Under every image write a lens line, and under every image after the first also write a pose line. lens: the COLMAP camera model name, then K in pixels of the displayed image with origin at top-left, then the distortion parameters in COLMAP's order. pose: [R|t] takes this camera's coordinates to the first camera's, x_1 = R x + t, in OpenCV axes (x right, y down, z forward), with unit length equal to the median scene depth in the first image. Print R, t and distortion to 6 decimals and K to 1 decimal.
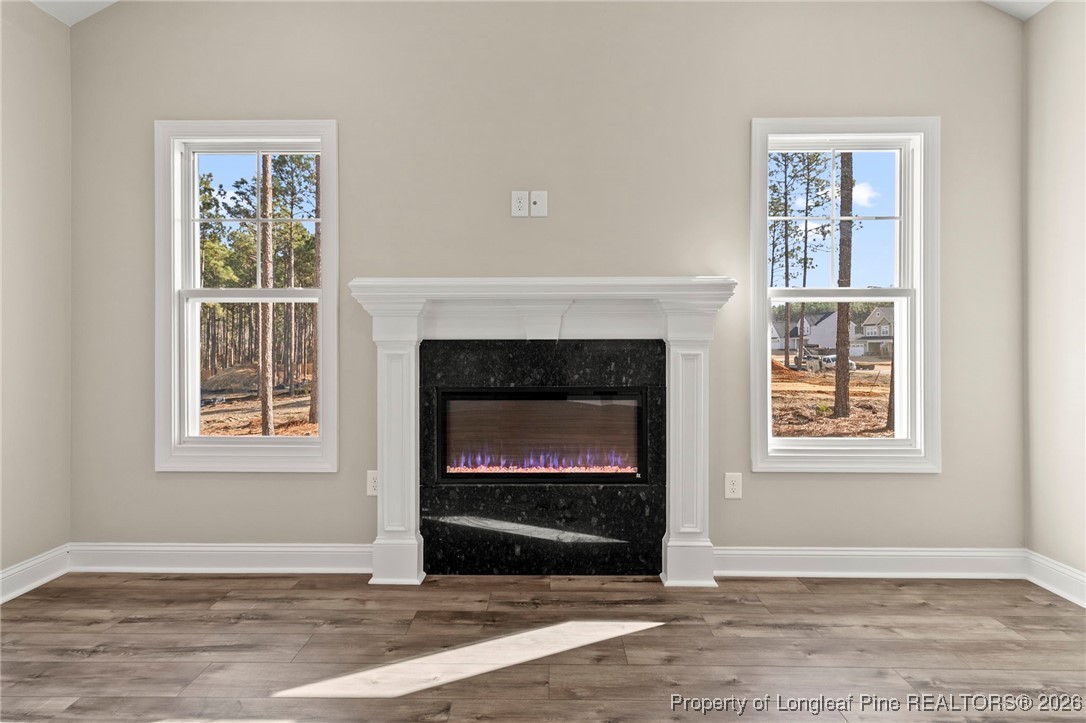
lens RADIAL K [[513.2, 0, 542.5], [0, 513.2, 343.8], [0, 0, 1]] dist [0.000967, -0.000014]
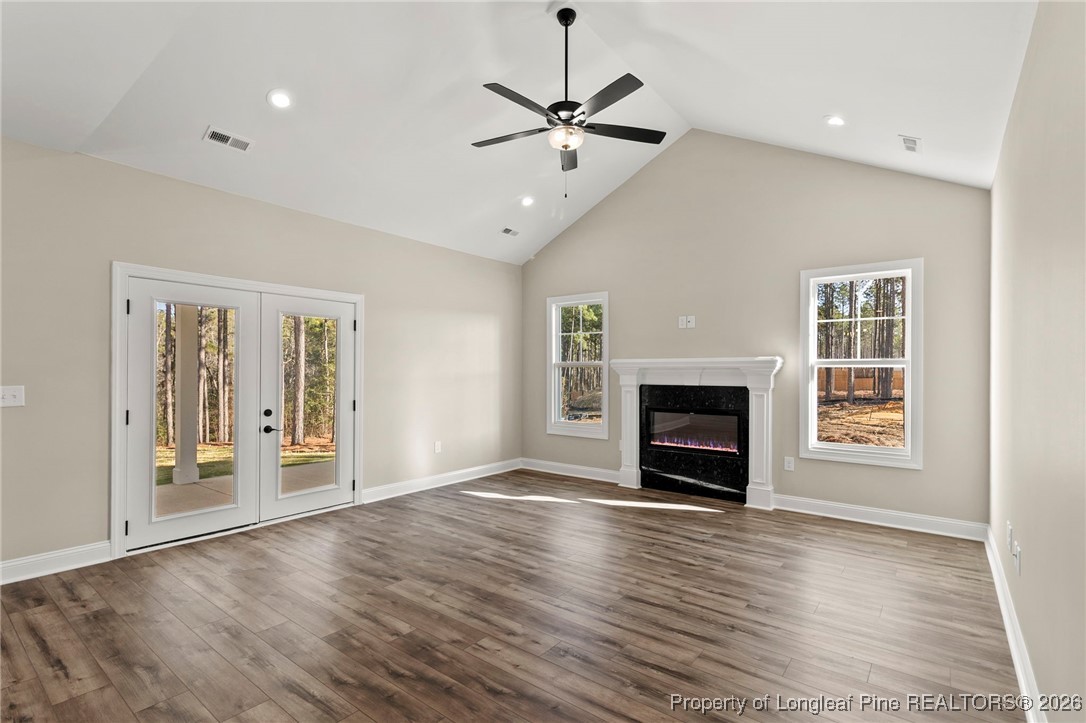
lens RADIAL K [[512.8, 0, 543.8], [0, 512.8, 372.9], [0, 0, 1]] dist [-0.000751, -0.000092]
pose [[0.799072, 0.005283, -0.601212, 0.795243], [-0.001218, 0.999974, 0.007167, -0.075956], [0.601234, -0.004994, 0.799058, -1.085106]]
